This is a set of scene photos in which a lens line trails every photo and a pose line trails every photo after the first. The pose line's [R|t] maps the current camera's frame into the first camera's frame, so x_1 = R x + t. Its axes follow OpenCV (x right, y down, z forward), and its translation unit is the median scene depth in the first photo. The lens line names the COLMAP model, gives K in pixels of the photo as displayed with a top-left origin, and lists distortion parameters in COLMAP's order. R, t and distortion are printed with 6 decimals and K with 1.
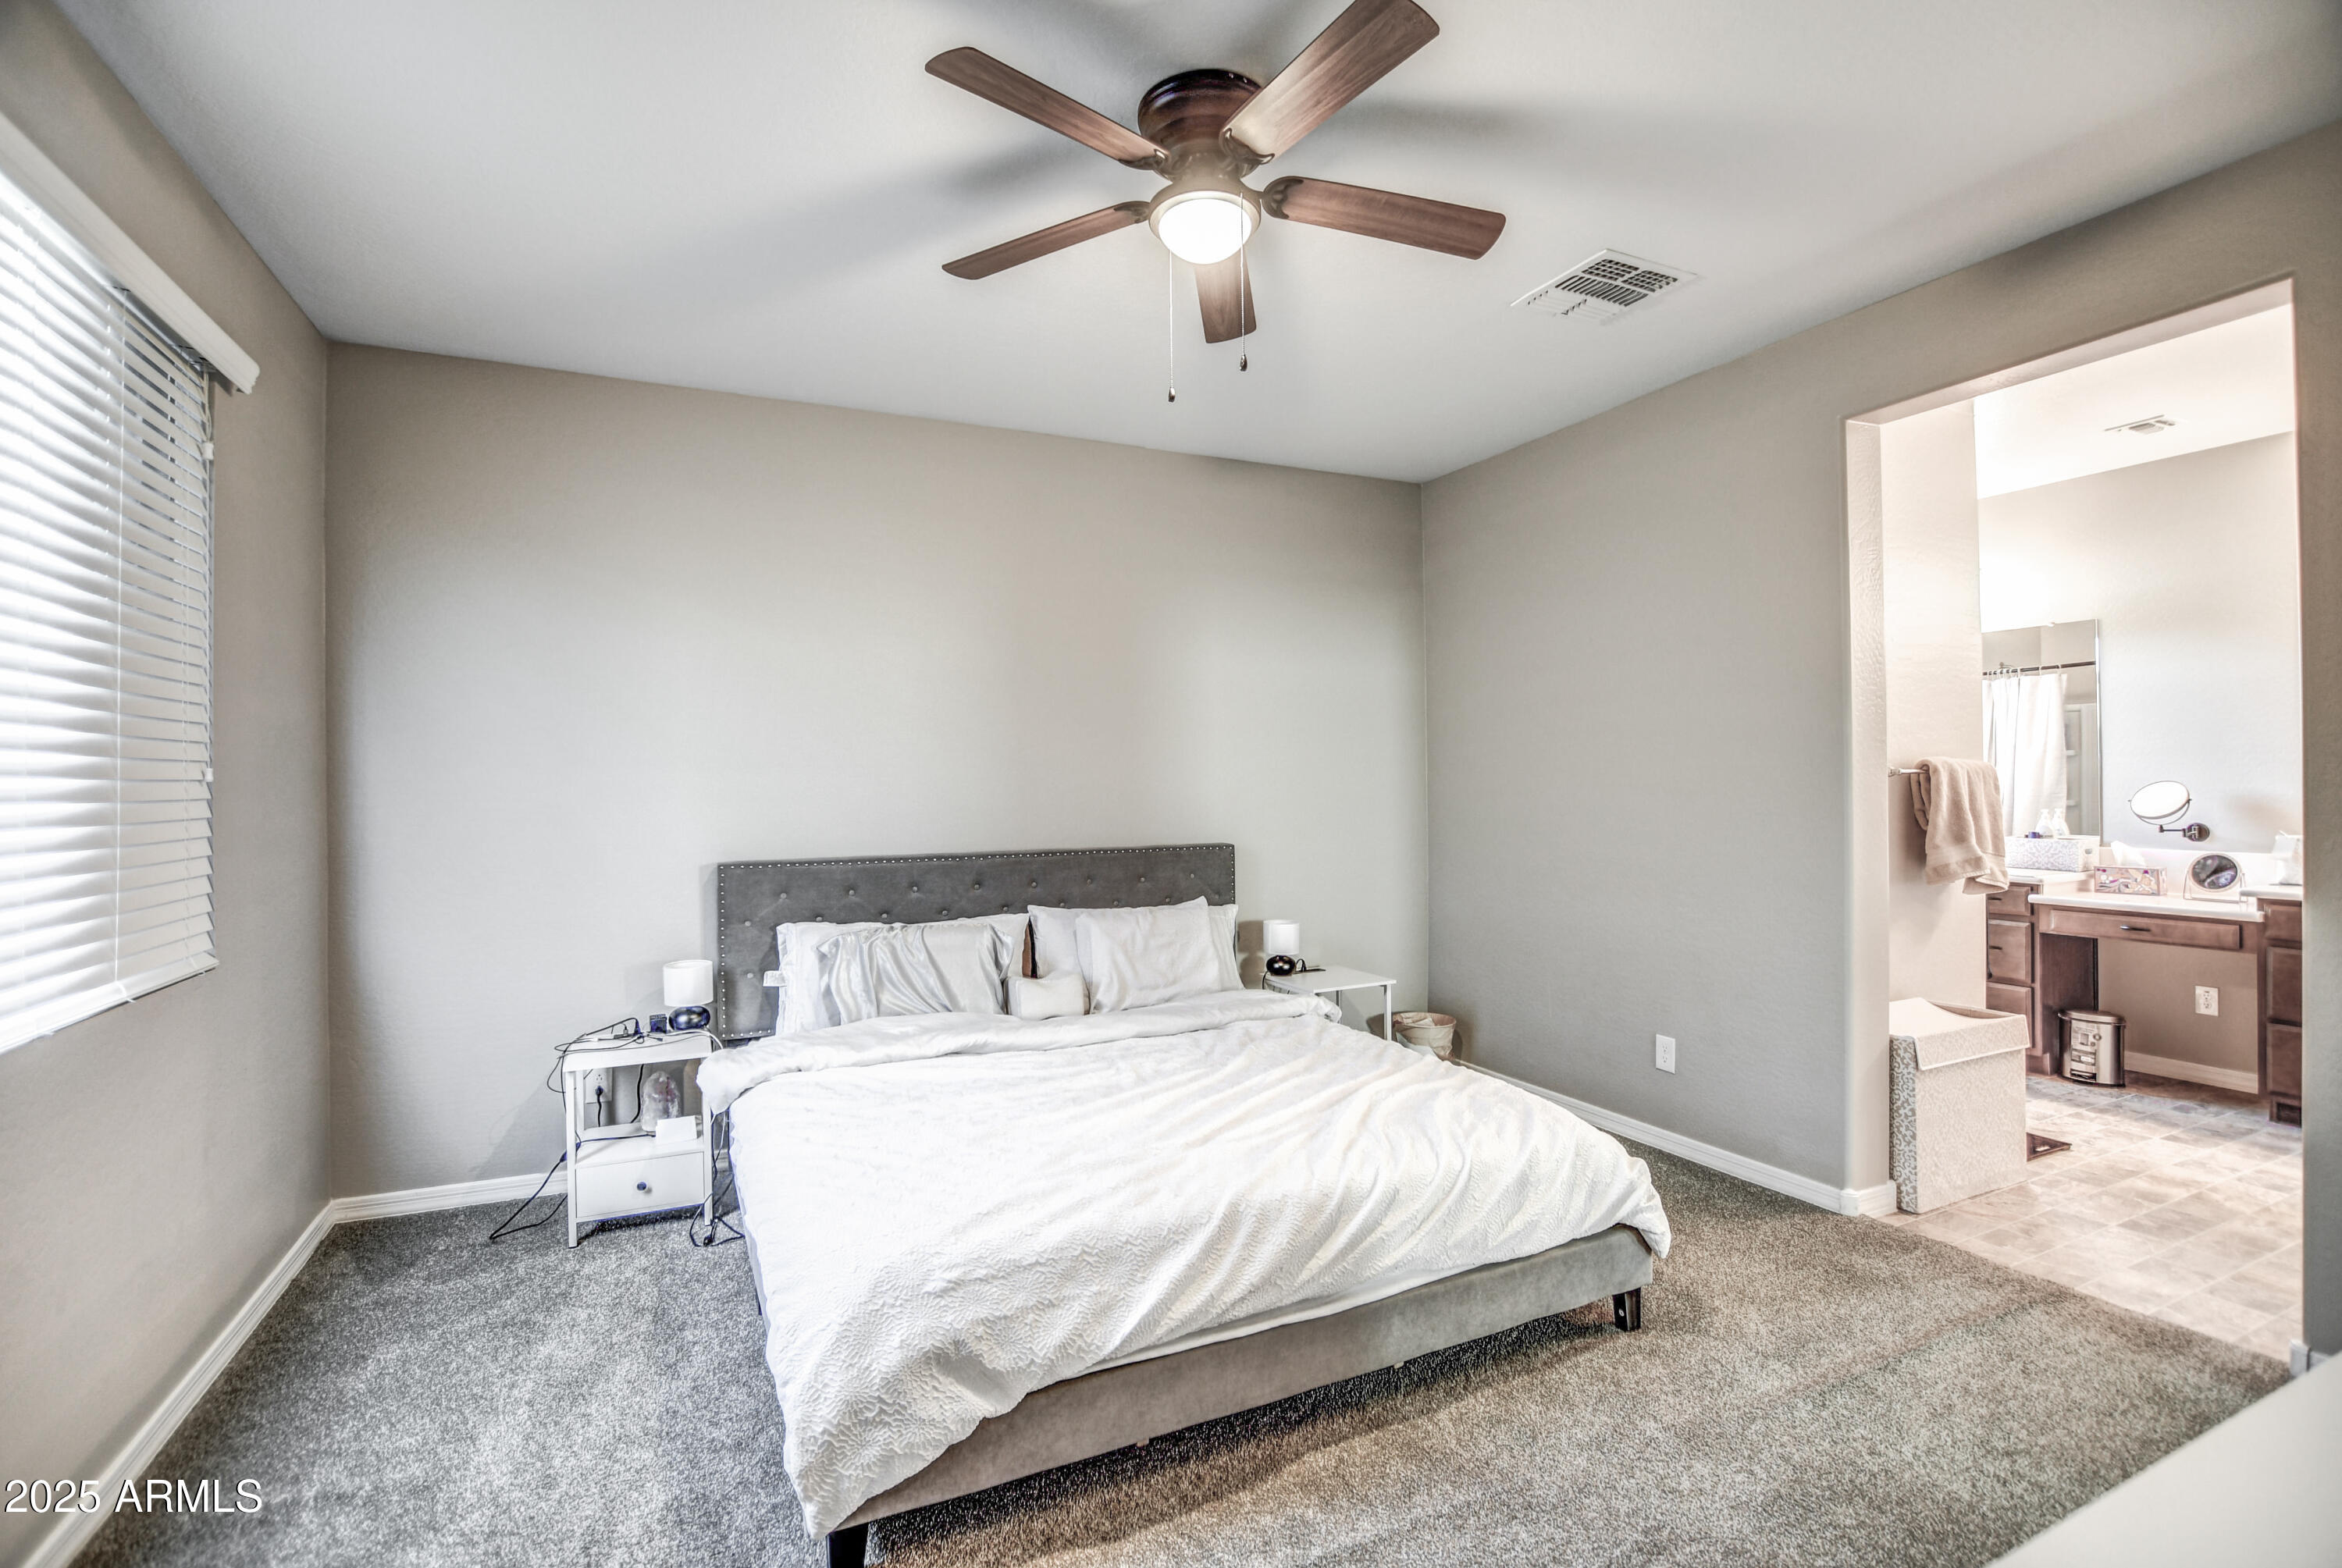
lens RADIAL K [[1035.7, 0, 1159.2], [0, 1035.7, 778.8], [0, 0, 1]] dist [-0.025086, -0.000151]
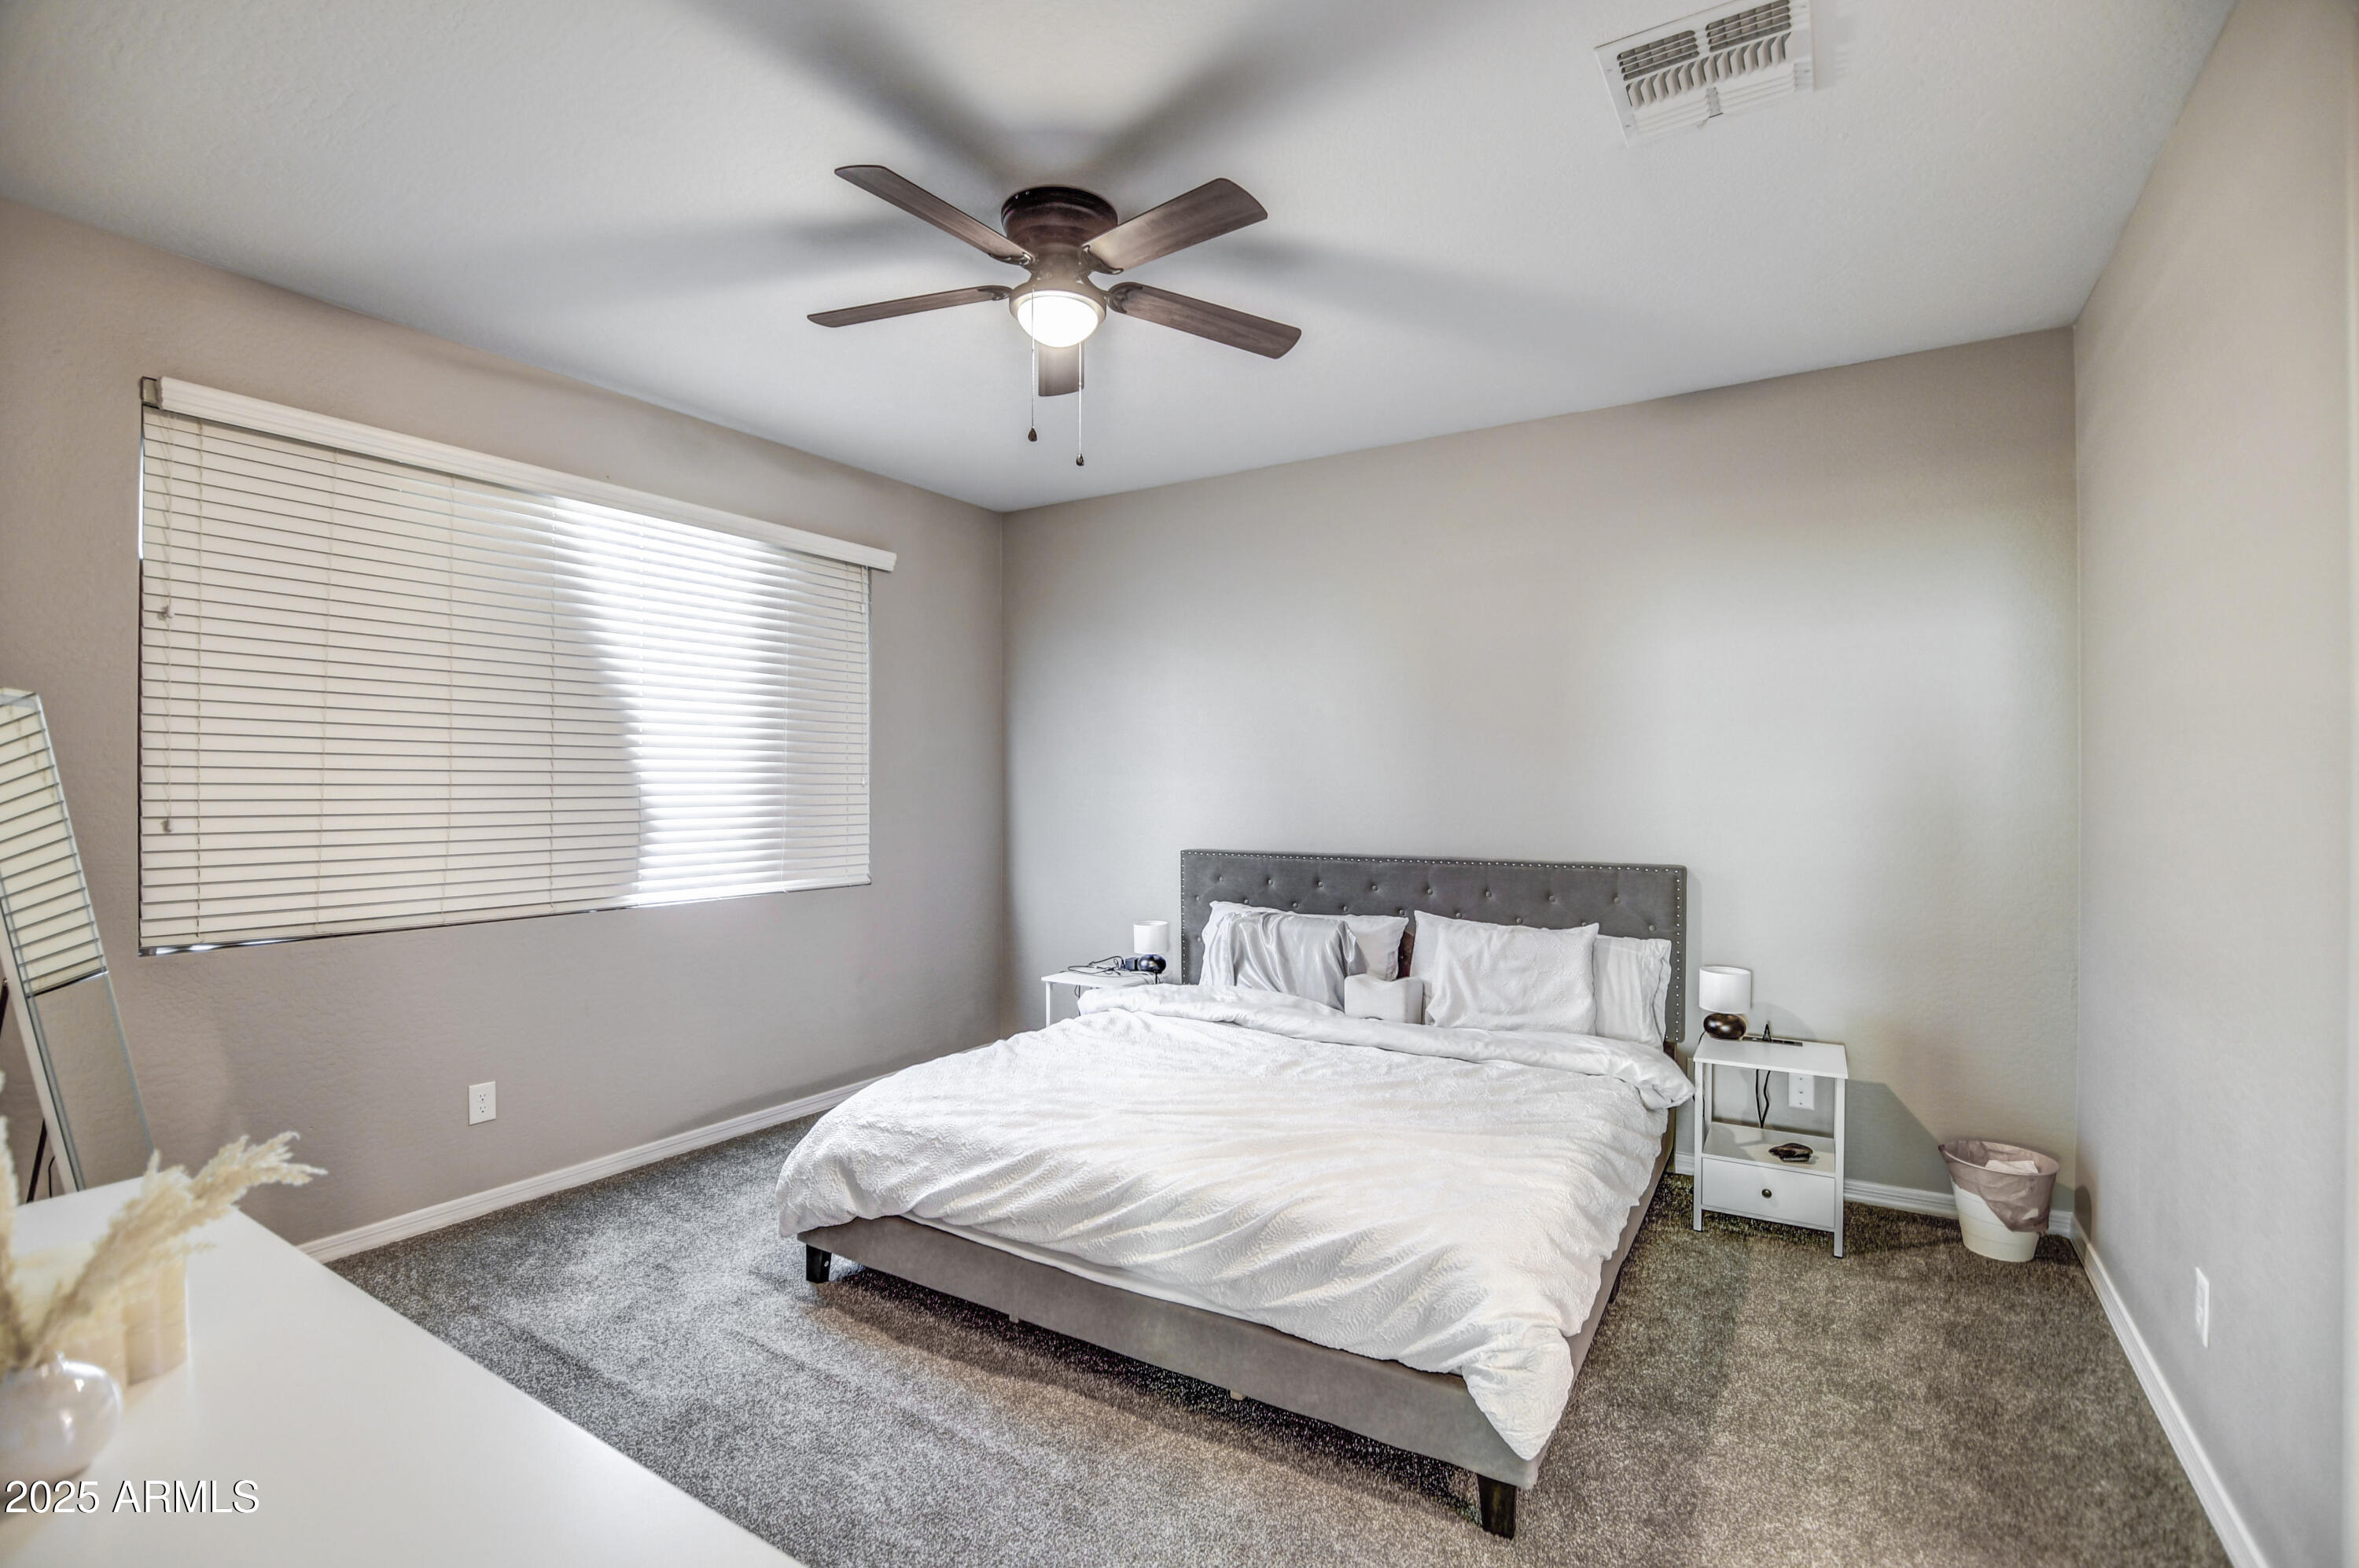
lens RADIAL K [[1038.2, 0, 1182.6], [0, 1038.2, 790.6], [0, 0, 1]] dist [-0.029079, 0.000319]
pose [[0.554190, 0.011693, -0.832308, 0.960322], [-0.001658, 0.999915, 0.012943, -0.013060], [0.832389, -0.005793, 0.554162, 0.403185]]
